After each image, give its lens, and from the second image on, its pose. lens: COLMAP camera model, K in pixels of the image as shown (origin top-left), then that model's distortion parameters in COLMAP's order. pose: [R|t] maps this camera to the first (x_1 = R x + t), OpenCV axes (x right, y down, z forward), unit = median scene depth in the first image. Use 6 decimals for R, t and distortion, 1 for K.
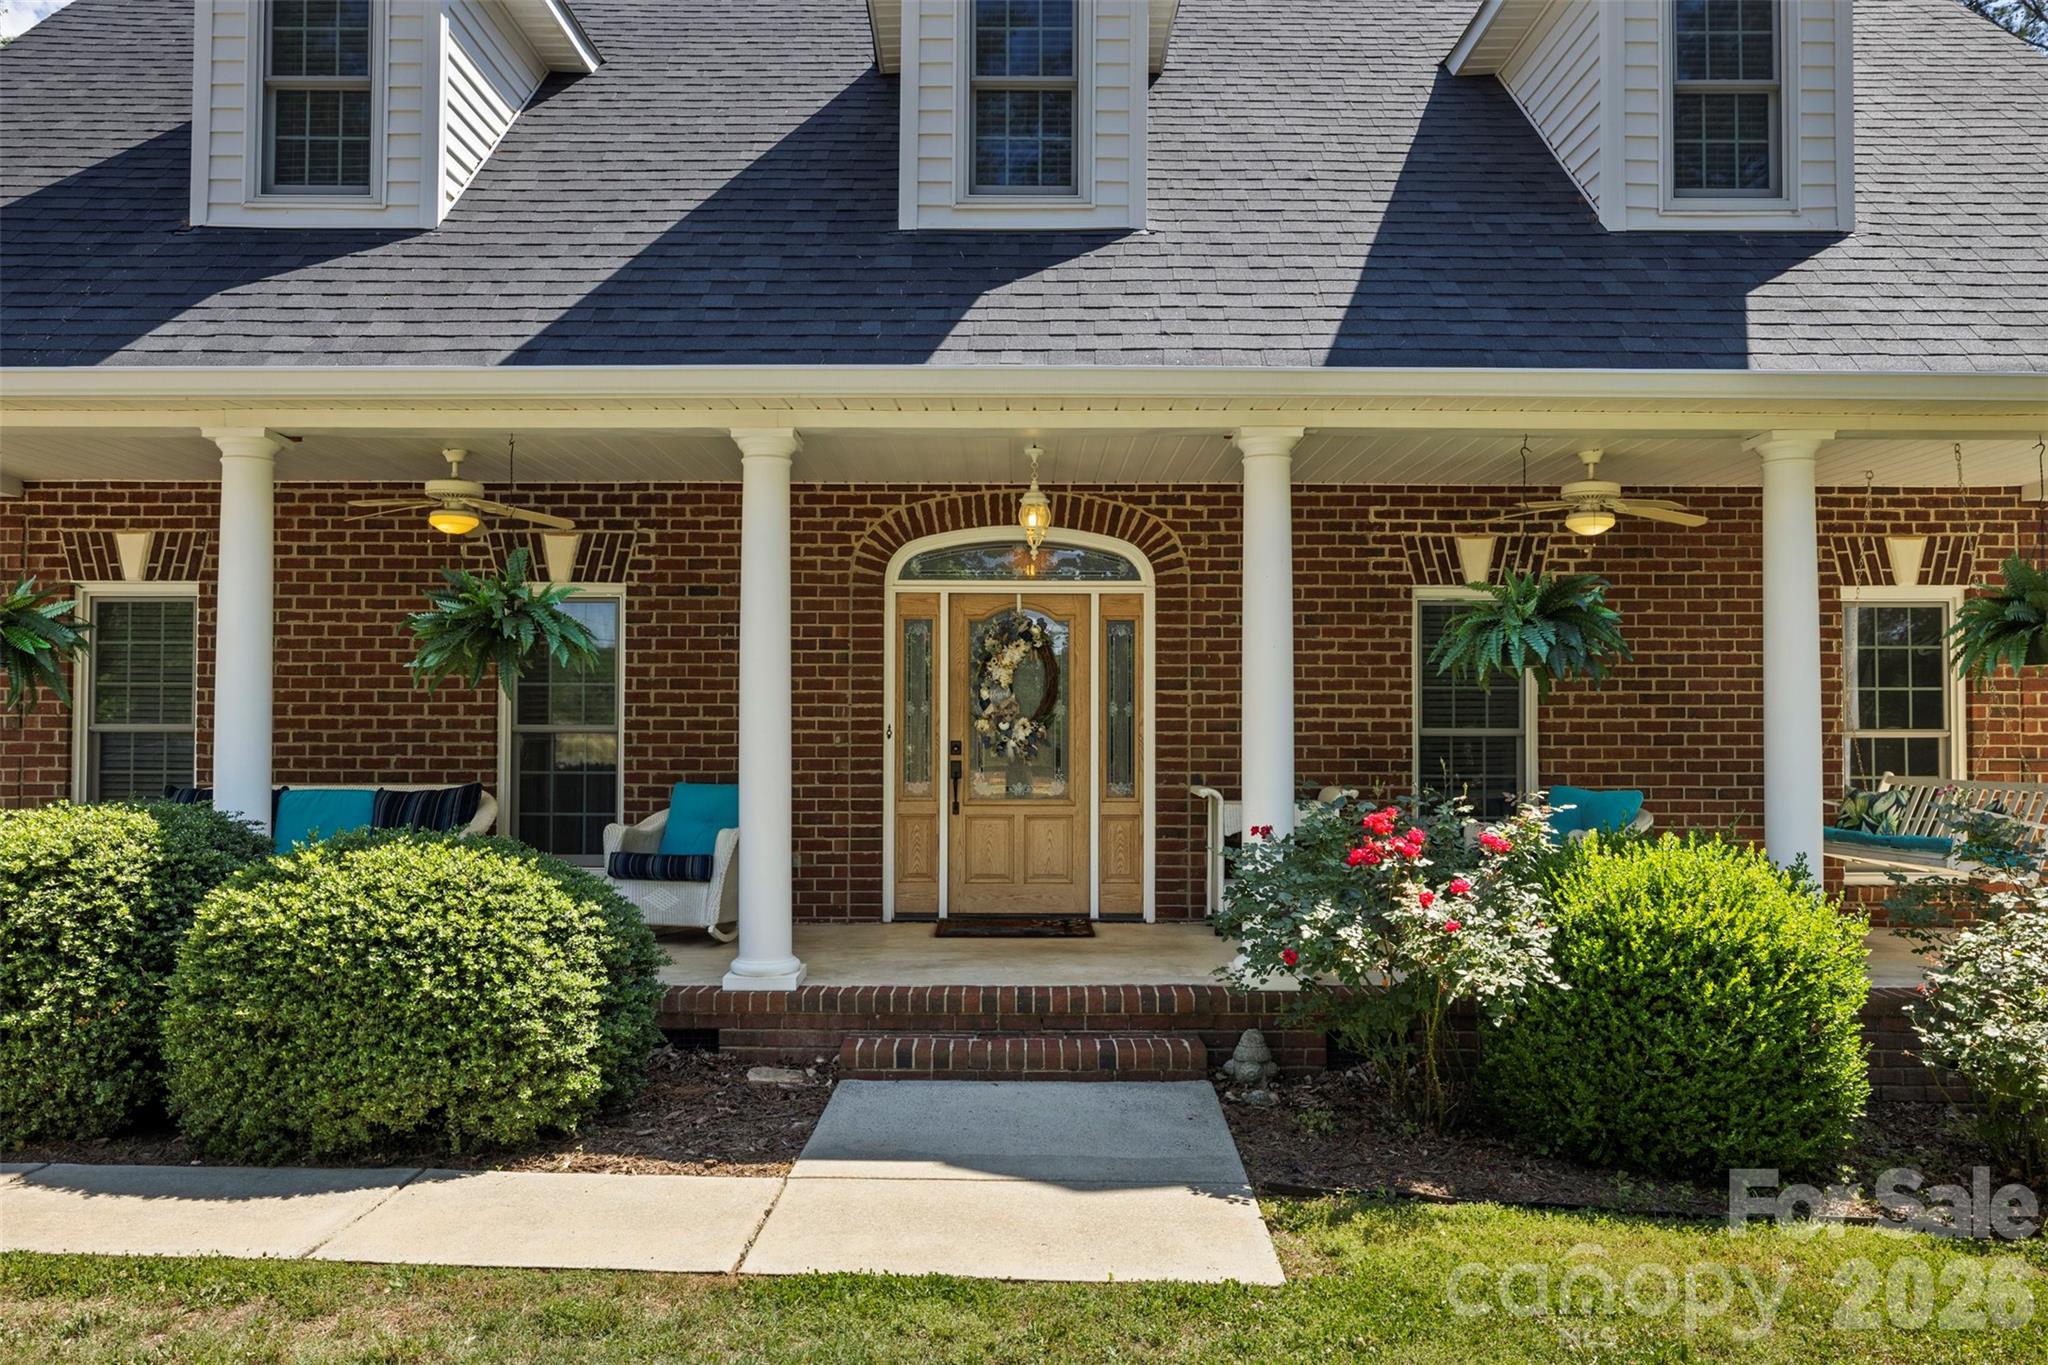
lens RADIAL K [[1560.3, 0, 1027.1], [0, 1560.3, 692.0], [0, 0, 1]] dist [-0.065598, 0.013280]
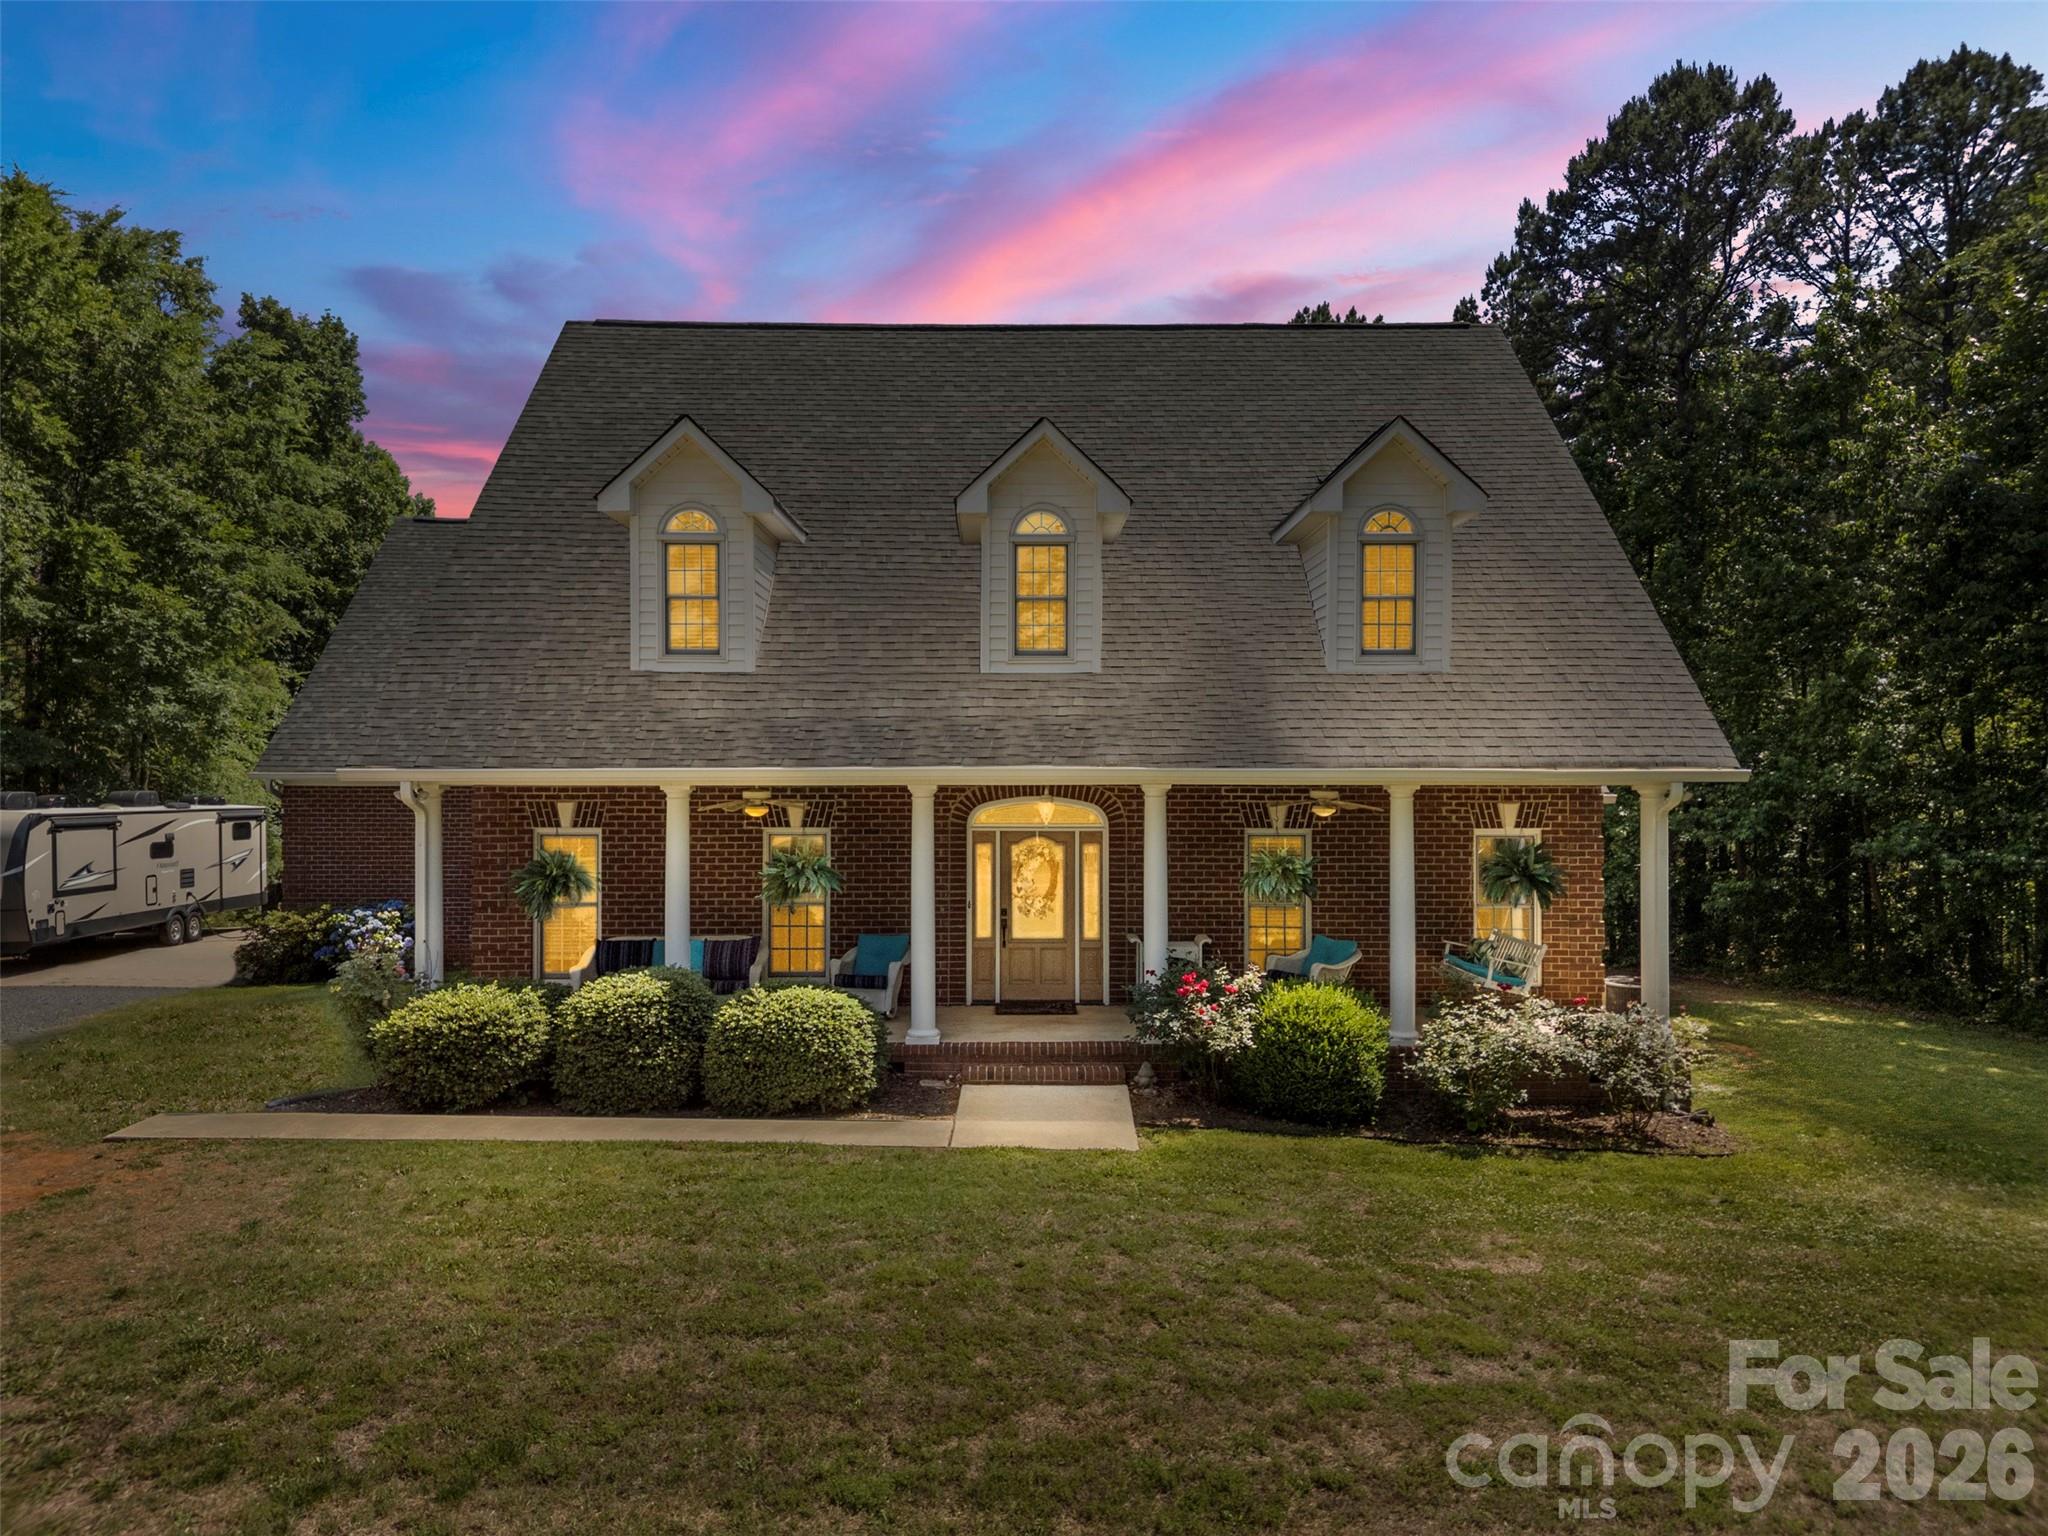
lens RADIAL K [[1451.1, 0, 1024.0], [0, 1451.1, 757.4], [0, 0, 1]] dist [-0.003700, -0.005672]
pose [[0.999995, -0.002555, -0.001687, -0.026143], [0.002567, 0.999969, 0.007394, -0.238364], [0.001668, -0.007398, 0.999971, -1.092863]]
